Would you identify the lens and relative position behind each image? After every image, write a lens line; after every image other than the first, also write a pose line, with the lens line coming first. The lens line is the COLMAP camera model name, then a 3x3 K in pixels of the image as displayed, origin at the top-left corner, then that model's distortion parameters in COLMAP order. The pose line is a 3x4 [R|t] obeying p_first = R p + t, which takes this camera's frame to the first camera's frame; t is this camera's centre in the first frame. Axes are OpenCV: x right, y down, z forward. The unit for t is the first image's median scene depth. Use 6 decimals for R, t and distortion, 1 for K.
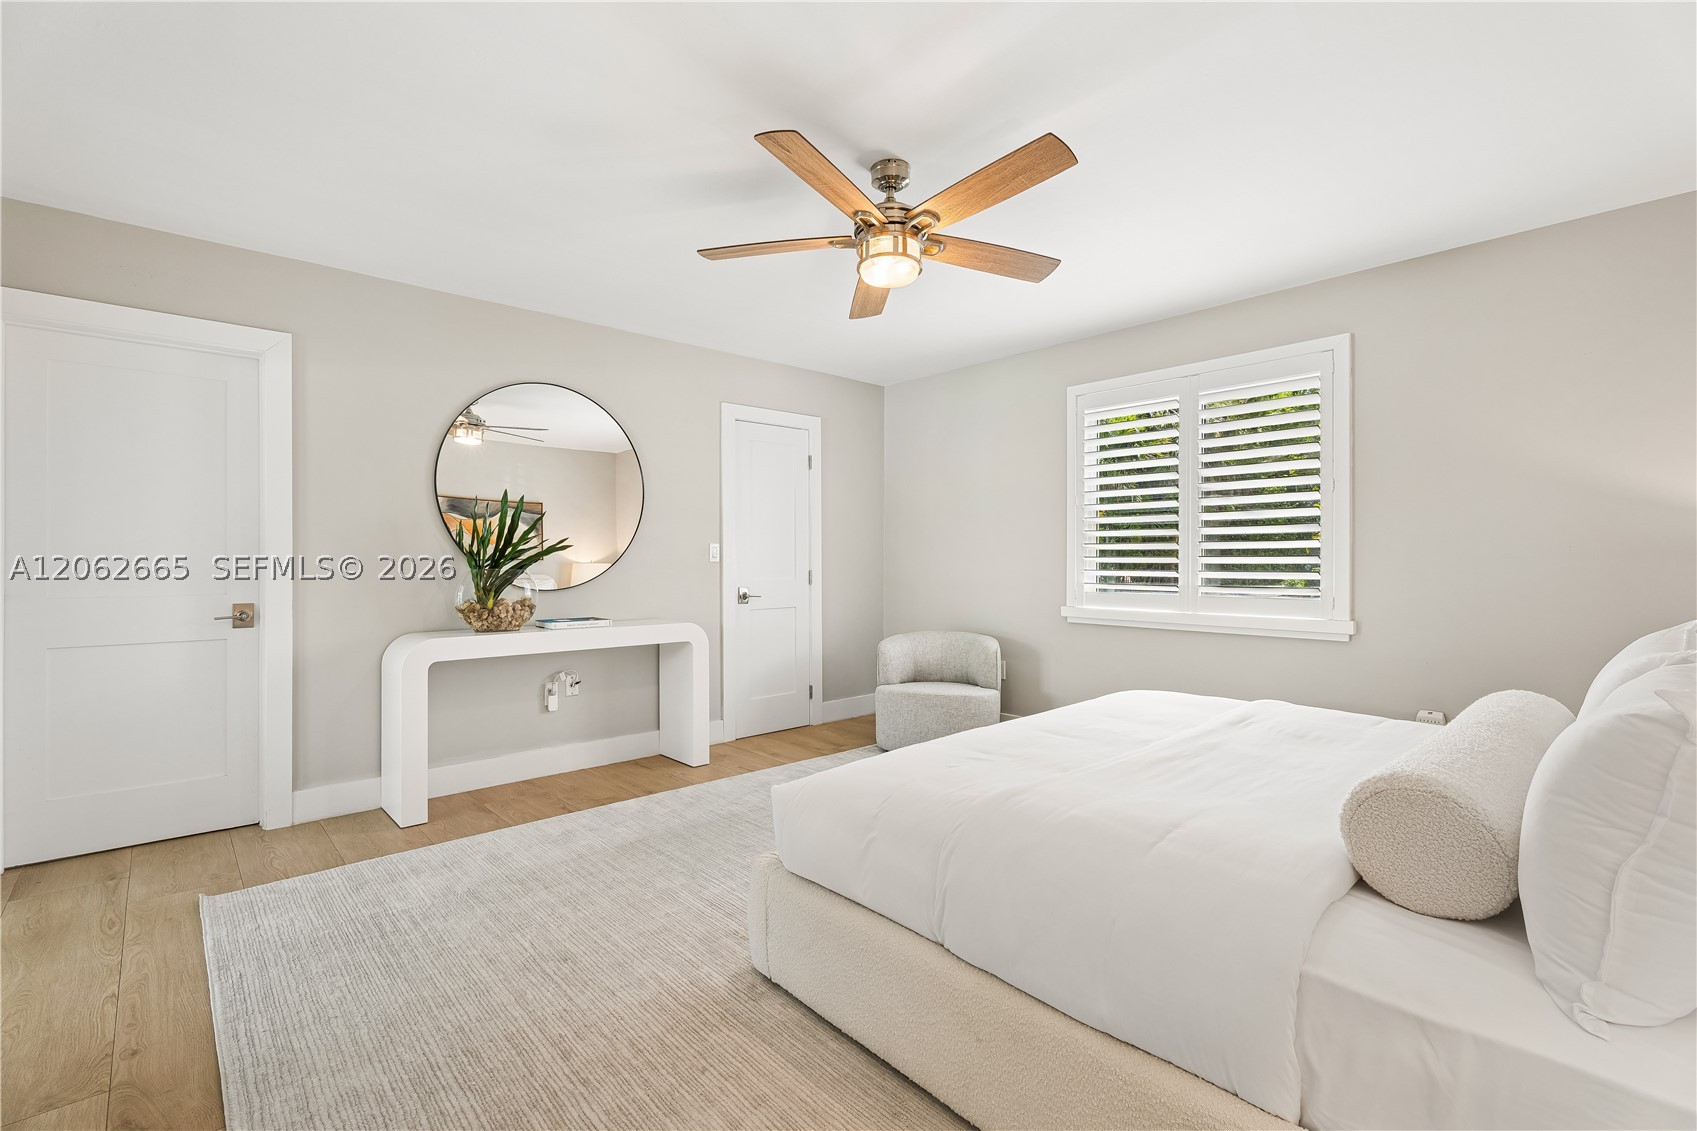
lens RADIAL K [[760.2, 0, 852.1], [0, 760.2, 558.6], [0, 0, 1]] dist [0.001039, -0.000002]
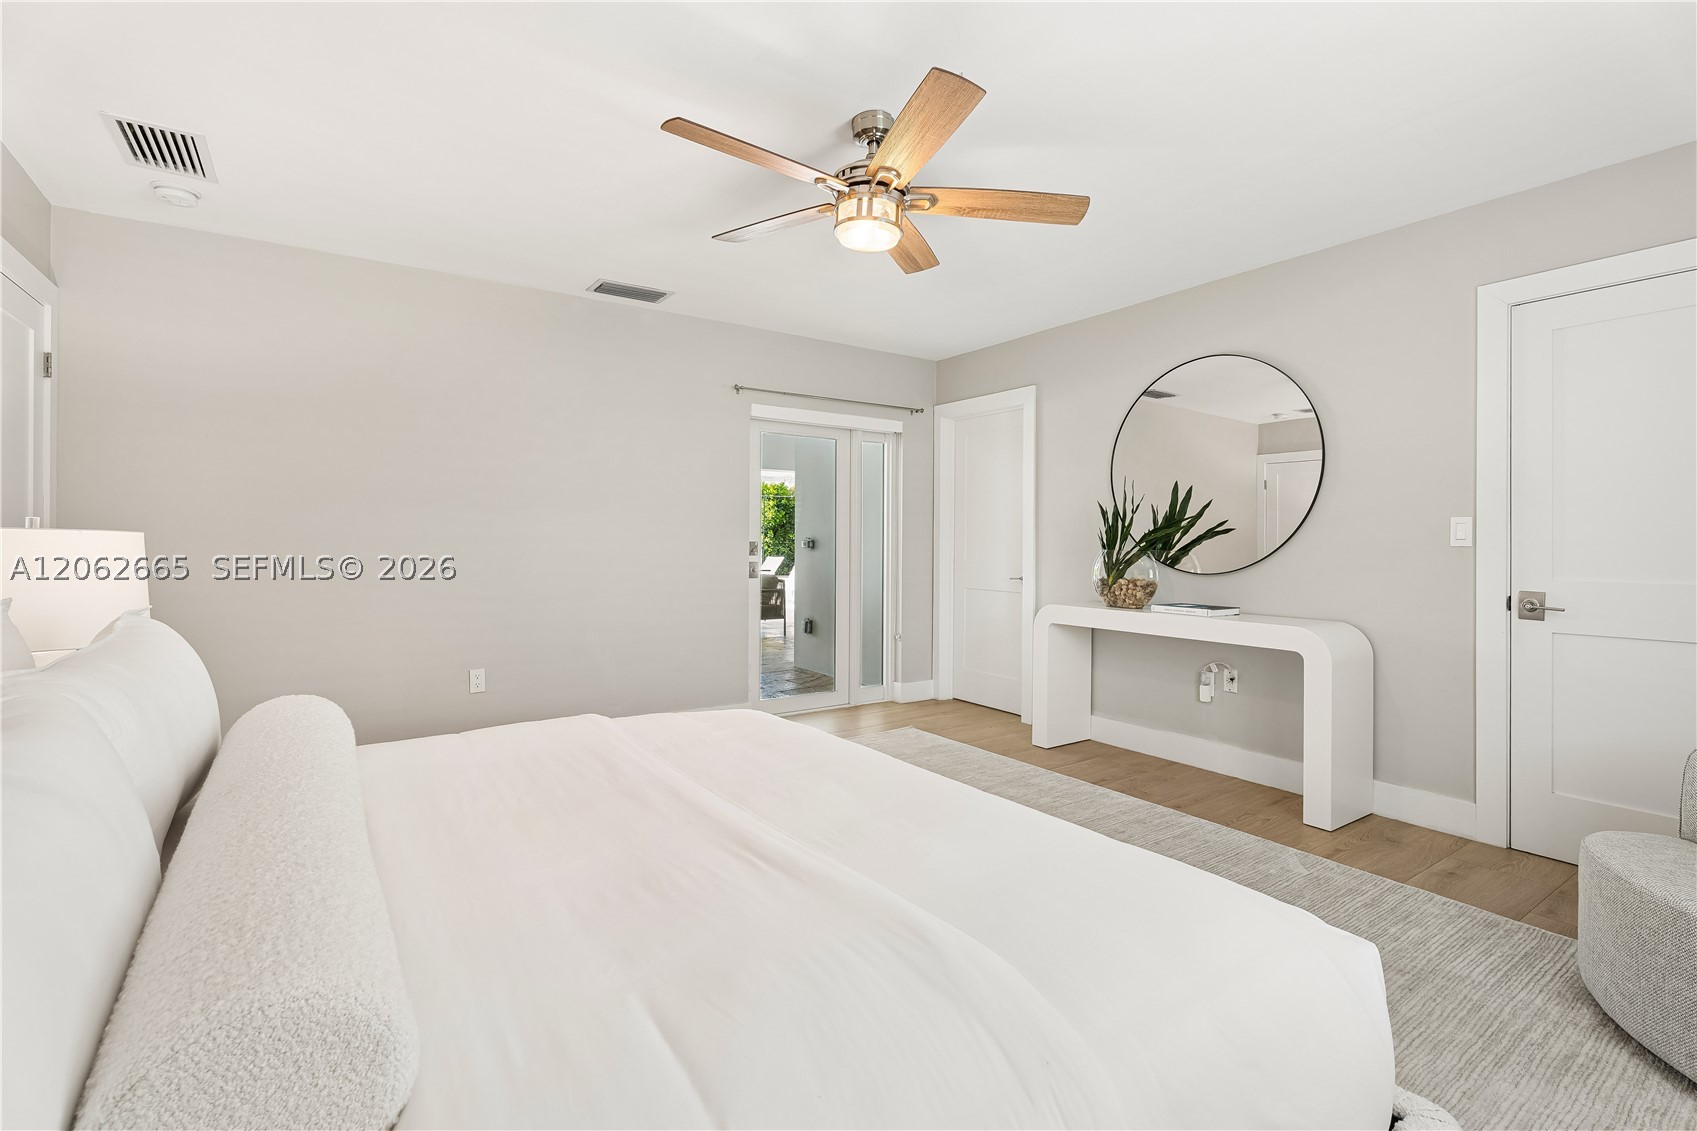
lens RADIAL K [[760.2, 0, 851.1], [0, 760.2, 554.8], [0, 0, 1]] dist [0.001039, -0.000002]
pose [[-0.135729, 0.014311, -0.990643, 0.609456], [-0.006405, 0.999862, 0.015322, 0.004785], [0.990725, 0.008425, -0.135618, 0.695555]]
